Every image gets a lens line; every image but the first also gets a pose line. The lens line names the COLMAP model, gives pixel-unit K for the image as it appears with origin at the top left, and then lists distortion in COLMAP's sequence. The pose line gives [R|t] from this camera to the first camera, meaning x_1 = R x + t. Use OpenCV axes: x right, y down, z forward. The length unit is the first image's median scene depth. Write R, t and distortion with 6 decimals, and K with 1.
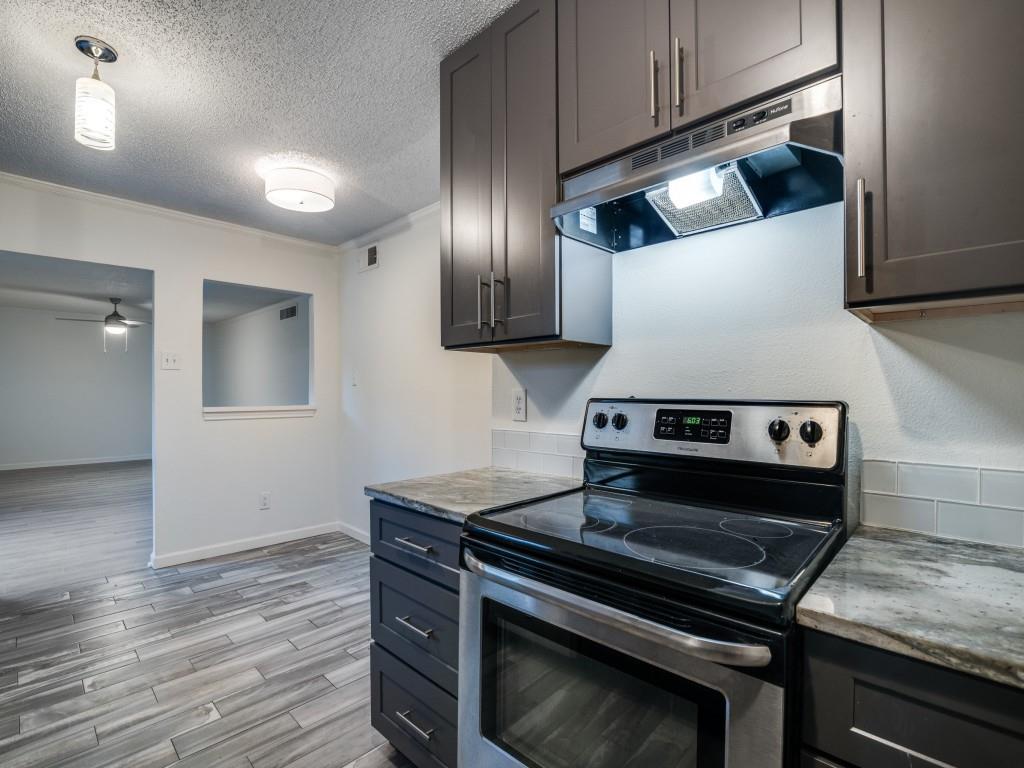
lens RADIAL K [[480.6, 0, 481.8], [0, 480.6, 392.9], [0, 0, 1]] dist [-0.017379, -0.000122]
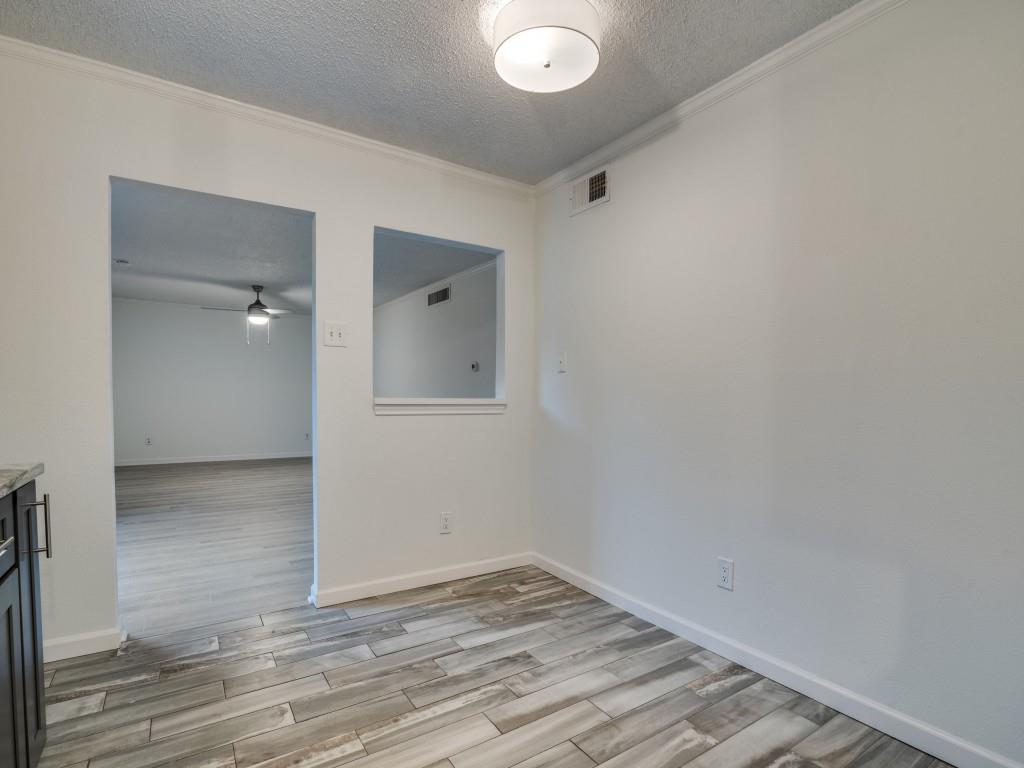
lens RADIAL K [[493.5, 0, 509.8], [0, 493.5, 416.6], [0, 0, 1]] dist [-0.017111, 0.000735]
pose [[0.984915, 0.020532, -0.171815, -0.265131], [-0.013842, 0.999102, 0.040048, 0.029072], [0.172483, -0.037066, 0.984315, 0.300818]]
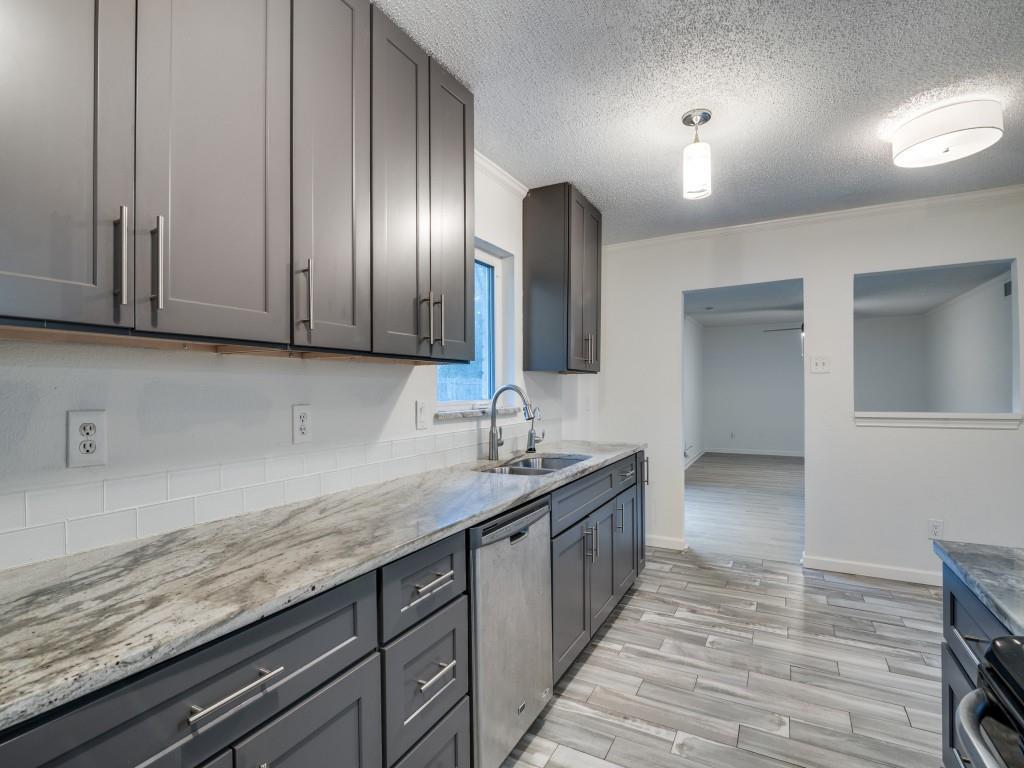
lens RADIAL K [[478.5, 0, 518.6], [0, 478.5, 389.8], [0, 0, 1]] dist [-0.015057, 0.000441]
pose [[0.308469, -0.008712, -0.951195, 0.109404], [0.005948, 0.999956, -0.007230, -0.011307], [0.951216, -0.003428, 0.308507, 0.098373]]
